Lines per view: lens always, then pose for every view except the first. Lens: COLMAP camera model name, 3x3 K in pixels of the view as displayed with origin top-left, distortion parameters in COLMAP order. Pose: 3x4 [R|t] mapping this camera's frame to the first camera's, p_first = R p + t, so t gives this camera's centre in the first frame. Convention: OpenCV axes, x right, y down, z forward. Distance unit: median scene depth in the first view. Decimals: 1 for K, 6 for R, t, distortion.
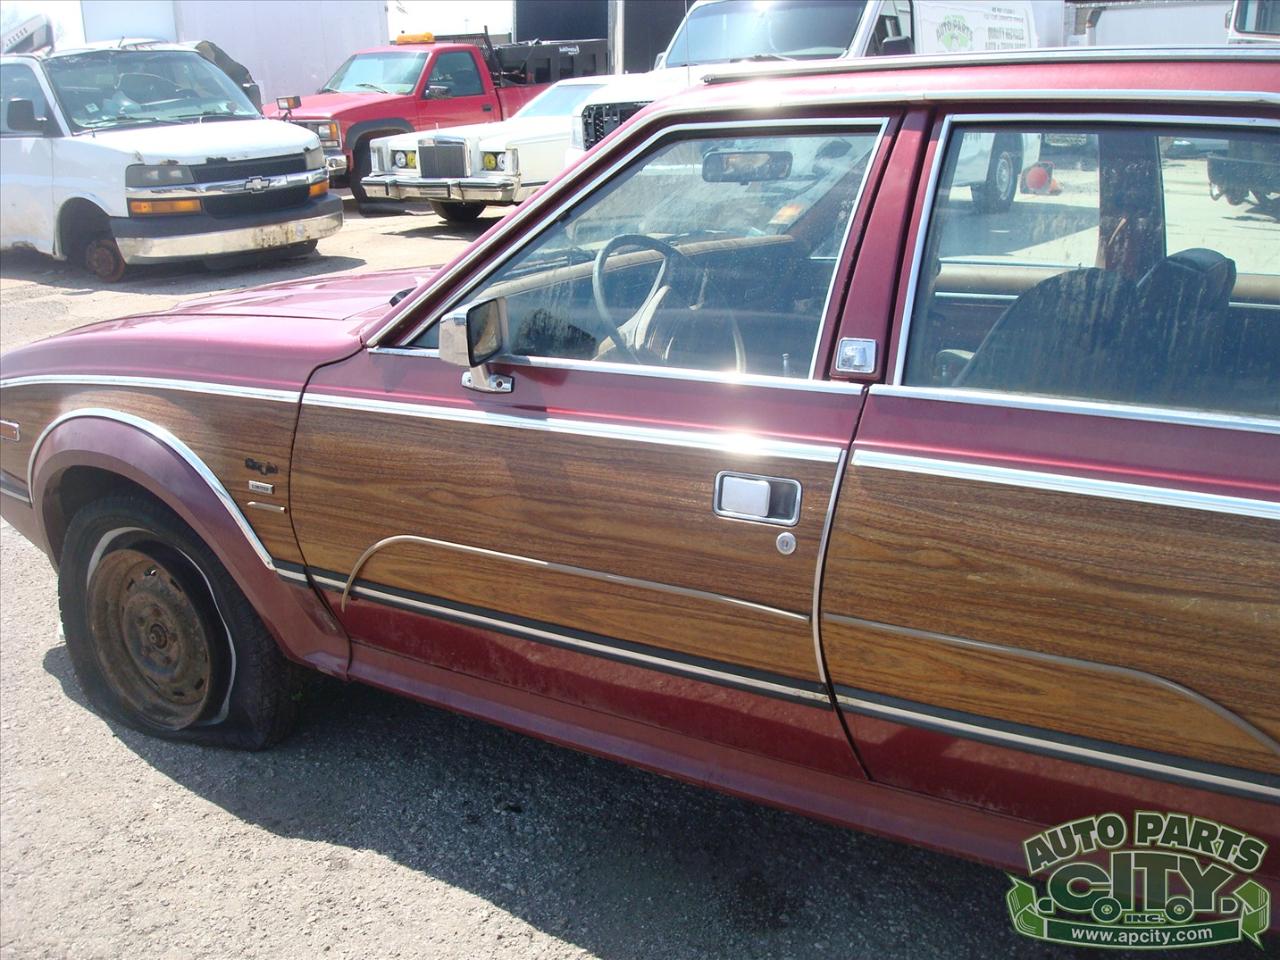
lens RADIAL K [[1337.1, 0, 637.6], [0, 1337.1, 475.5], [0, 0, 1]] dist [-0.102747, 0.000000]
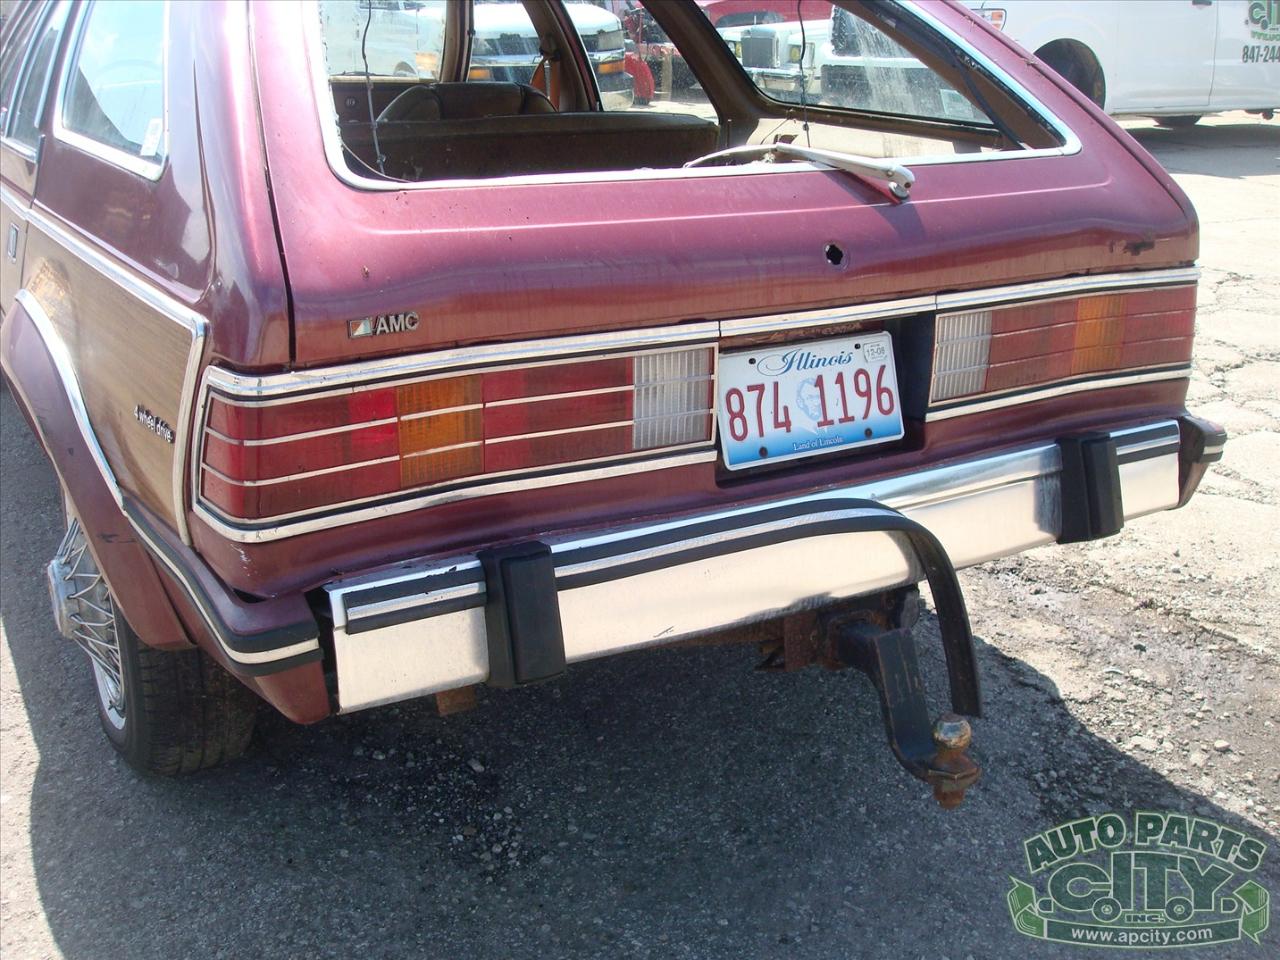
lens RADIAL K [[1337.1, 0, 629.6], [0, 1337.1, 477.3], [0, 0, 1]] dist [-0.102747, 0.000000]
pose [[0.902113, 0.166667, -0.398013, 1.127947], [-0.139573, 0.985515, 0.096334, 0.061135], [0.408303, -0.031352, 0.912308, -0.119495]]
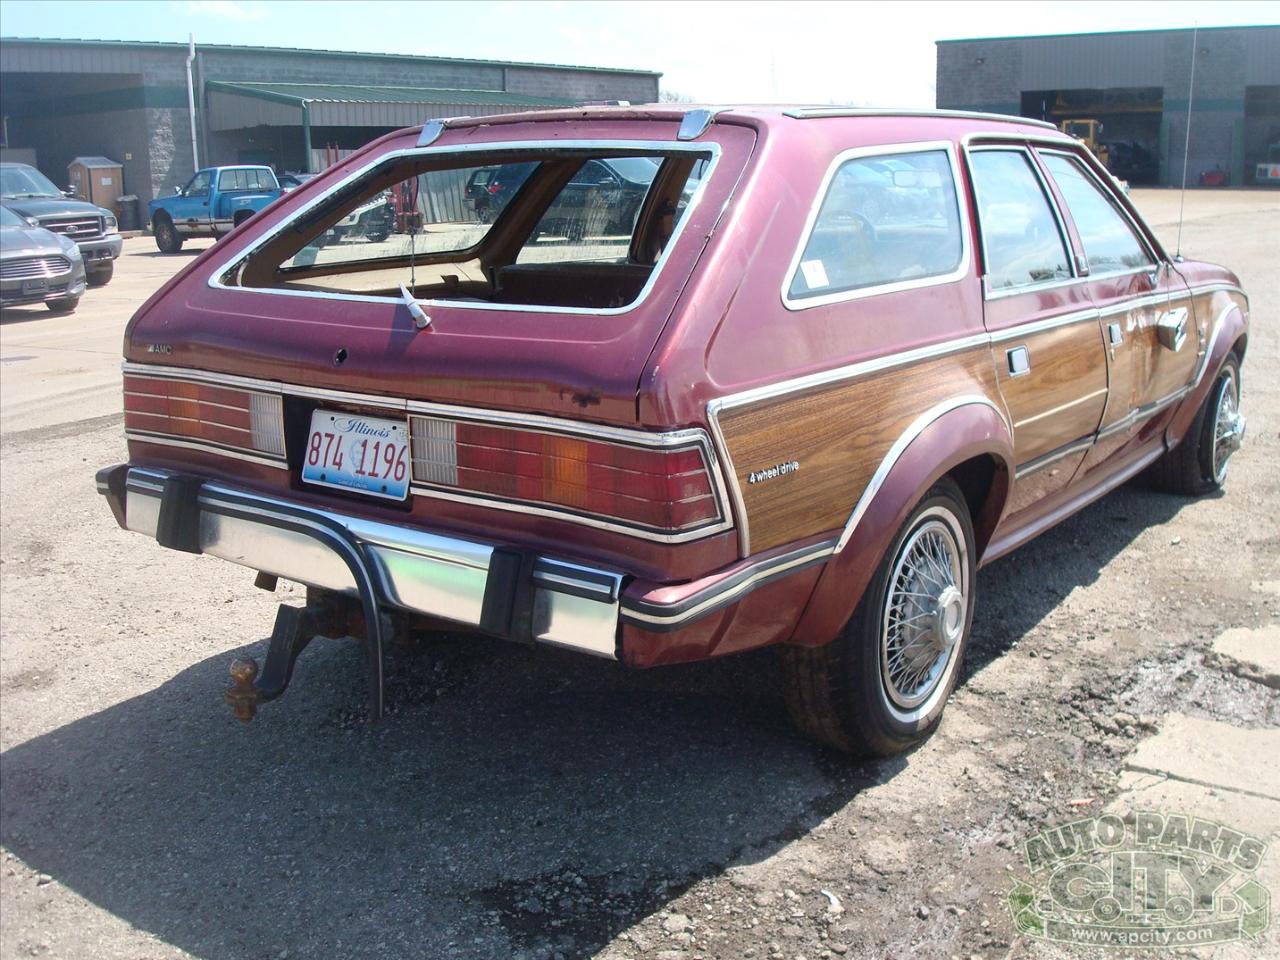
lens RADIAL K [[1337.1, 0, 644.4], [0, 1337.1, 474.4], [0, 0, 1]] dist [-0.102747, 0.000000]
pose [[-0.021366, 0.245610, -0.969133, 1.923516], [-0.258584, 0.935013, 0.242664, -0.216686], [0.965753, 0.255787, 0.043533, 0.729991]]
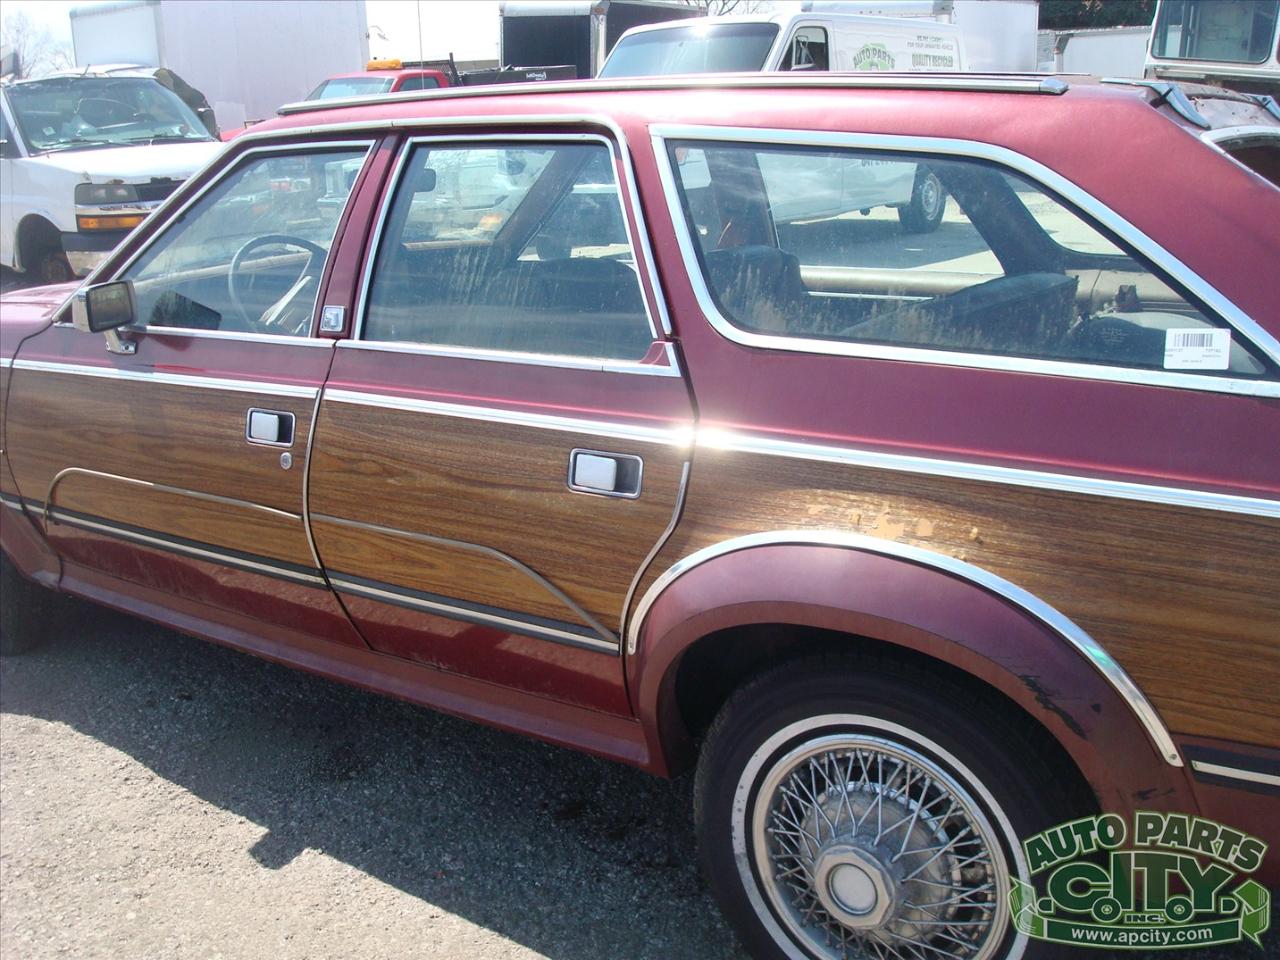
lens RADIAL K [[1337.1, 0, 633.2], [0, 1337.1, 476.4], [0, 0, 1]] dist [-0.102747, 0.000000]
pose [[0.999691, 0.009344, -0.023039, 0.351456], [-0.009715, 0.999824, -0.016064, 0.060804], [0.022884, 0.016282, 0.999606, -0.224776]]
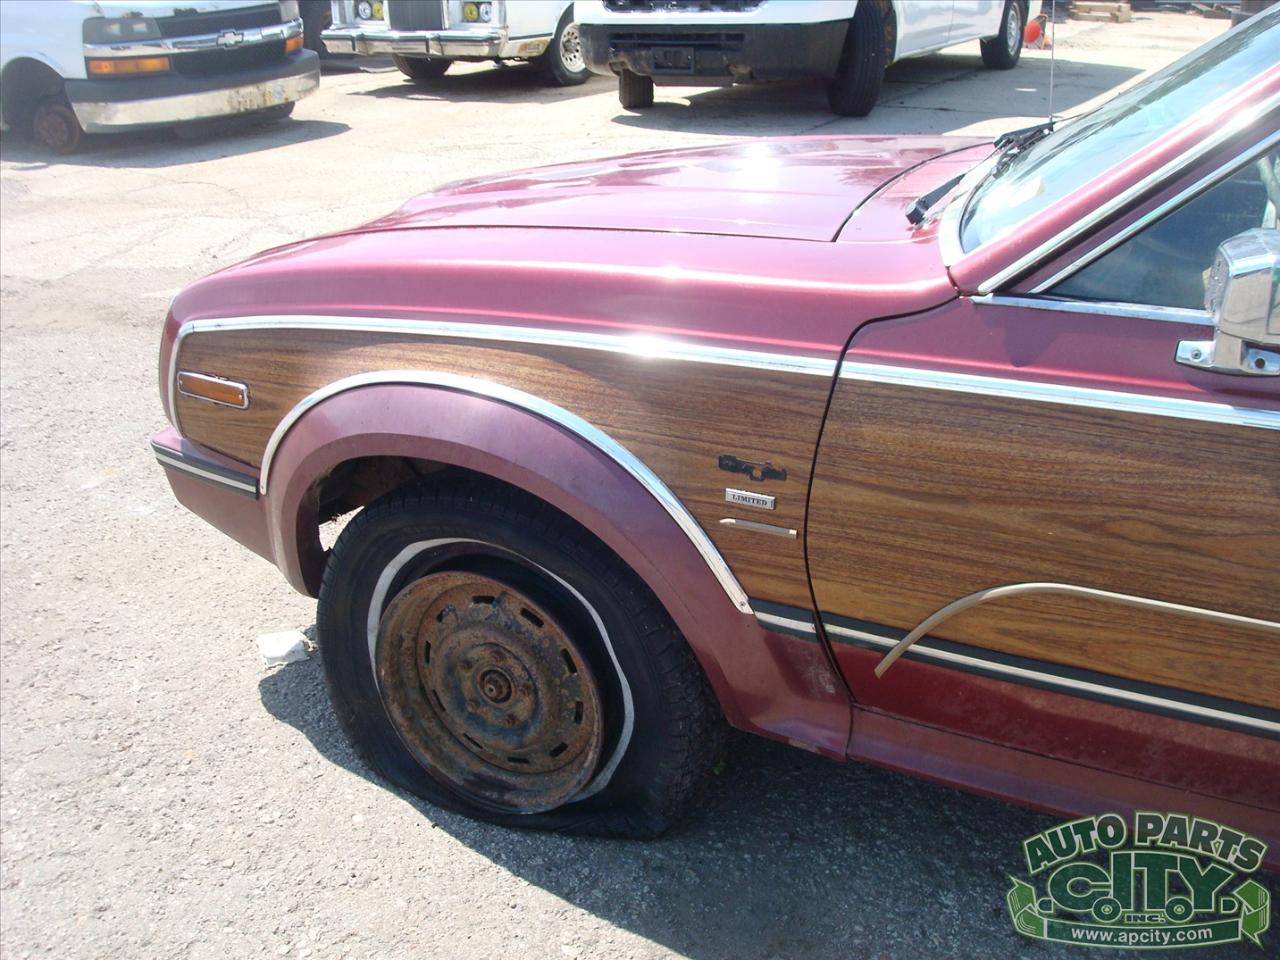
lens RADIAL K [[1337.1, 0, 634.9], [0, 1337.1, 466.6], [0, 0, 1]] dist [-0.102747, 0.000000]
pose [[0.996260, -0.026897, 0.082110, -0.384633], [0.018692, 0.994902, 0.099100, -0.072813], [-0.084356, -0.097195, 0.991684, 0.328573]]
